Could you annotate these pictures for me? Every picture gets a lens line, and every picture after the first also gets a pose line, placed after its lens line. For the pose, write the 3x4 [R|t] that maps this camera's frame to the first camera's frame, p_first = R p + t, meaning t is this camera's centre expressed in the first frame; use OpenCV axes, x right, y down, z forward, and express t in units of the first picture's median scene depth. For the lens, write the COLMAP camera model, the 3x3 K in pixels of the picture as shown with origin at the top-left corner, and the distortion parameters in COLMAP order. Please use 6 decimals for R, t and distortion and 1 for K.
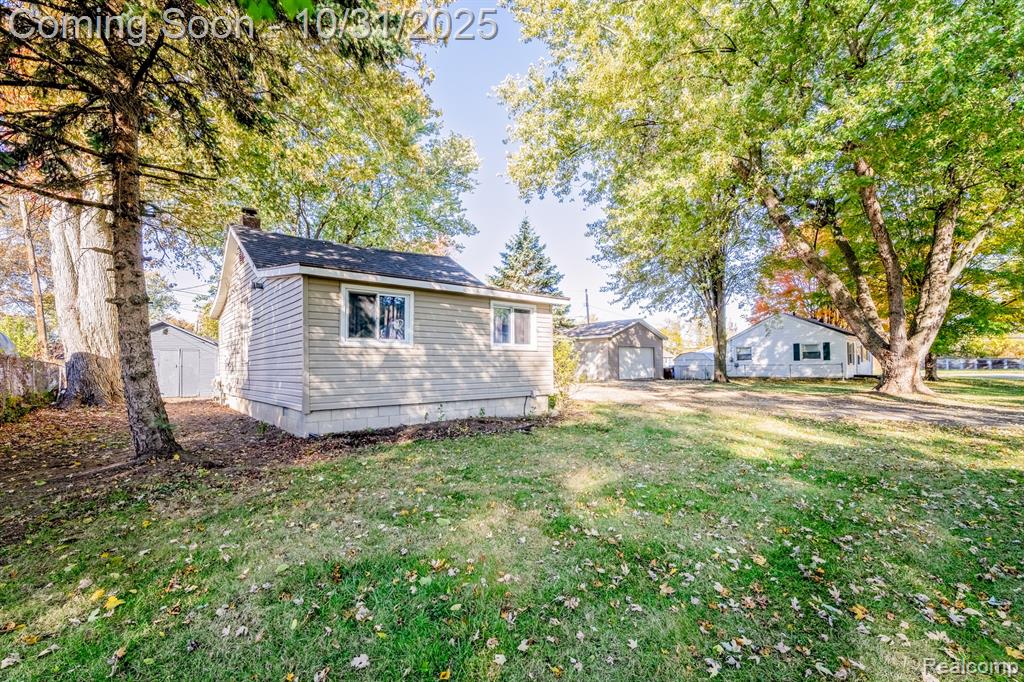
lens RADIAL K [[430.0, 0, 515.9], [0, 430.0, 352.3], [0, 0, 1]] dist [-0.000951, -0.000344]
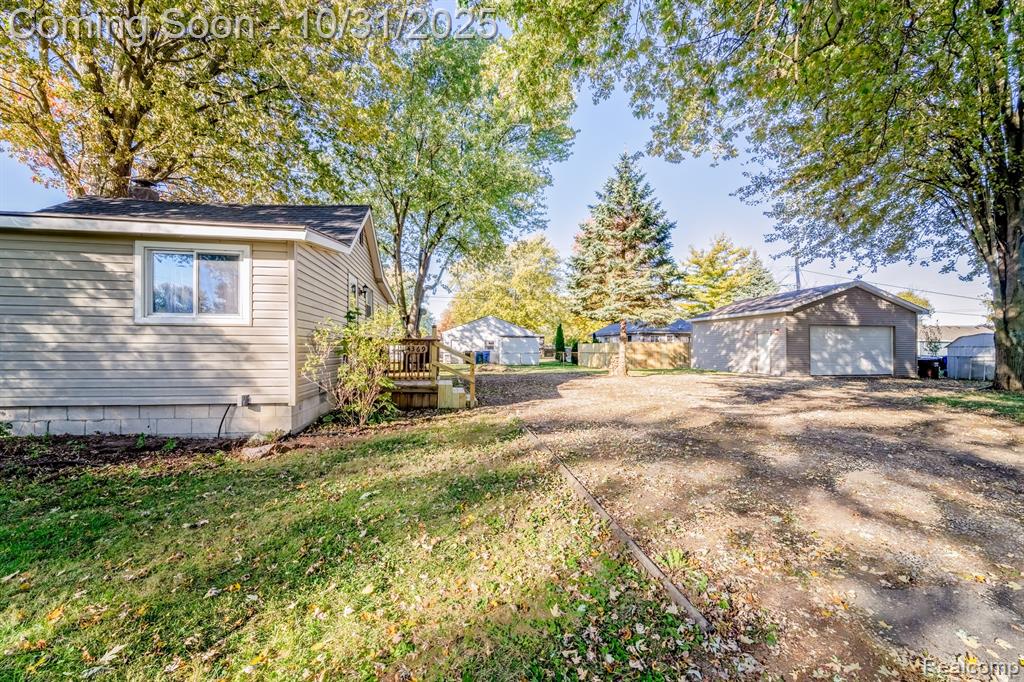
lens RADIAL K [[403.8, 0, 512.2], [0, 403.8, 354.6], [0, 0, 1]] dist [-0.000045, -0.000033]
pose [[0.843910, 0.018287, -0.536173, 0.186104], [0.006026, 0.999033, 0.043558, 0.004068], [0.536451, -0.039990, 0.842984, 0.217914]]
